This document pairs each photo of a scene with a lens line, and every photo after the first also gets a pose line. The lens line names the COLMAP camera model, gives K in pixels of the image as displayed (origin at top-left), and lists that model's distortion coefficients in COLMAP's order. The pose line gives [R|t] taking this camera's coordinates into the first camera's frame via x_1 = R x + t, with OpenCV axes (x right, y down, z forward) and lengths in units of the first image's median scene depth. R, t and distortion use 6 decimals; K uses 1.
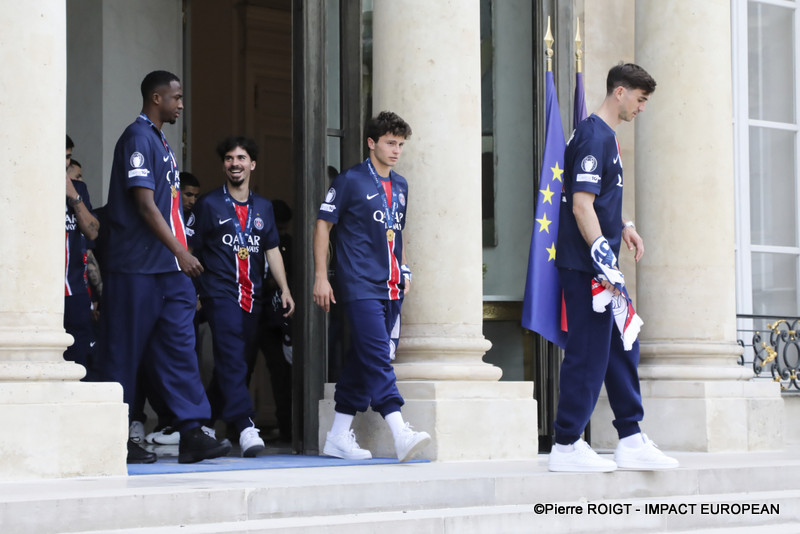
lens RADIAL K [[1974.3, 0, 391.4], [0, 1974.3, 228.3], [0, 0, 1]] dist [0.213495, 0.000000]
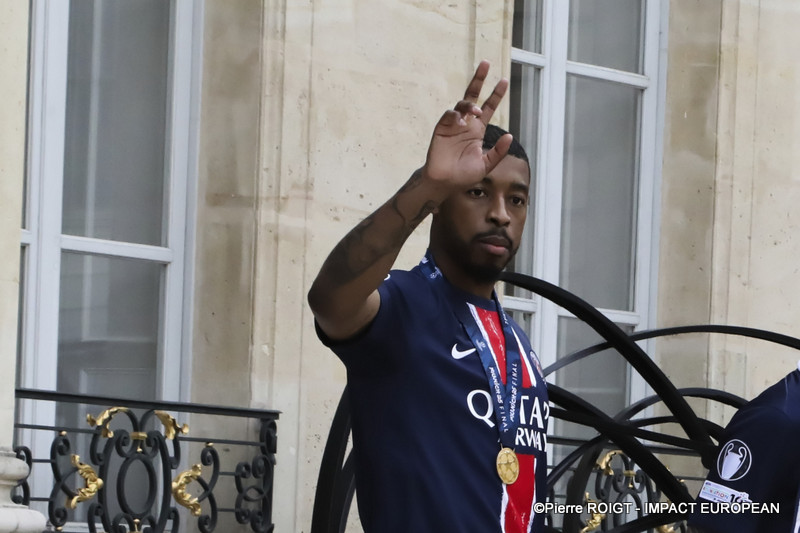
lens RADIAL K [[1949.7, 0, 423.6], [0, 1949.7, 228.0], [0, 0, 1]] dist [0.094488, 0.000000]
pose [[0.929368, 0.039104, 0.367077, 0.096929], [-0.070408, 0.994897, 0.072275, -0.030170], [-0.362377, -0.093015, 0.927379, 0.572406]]
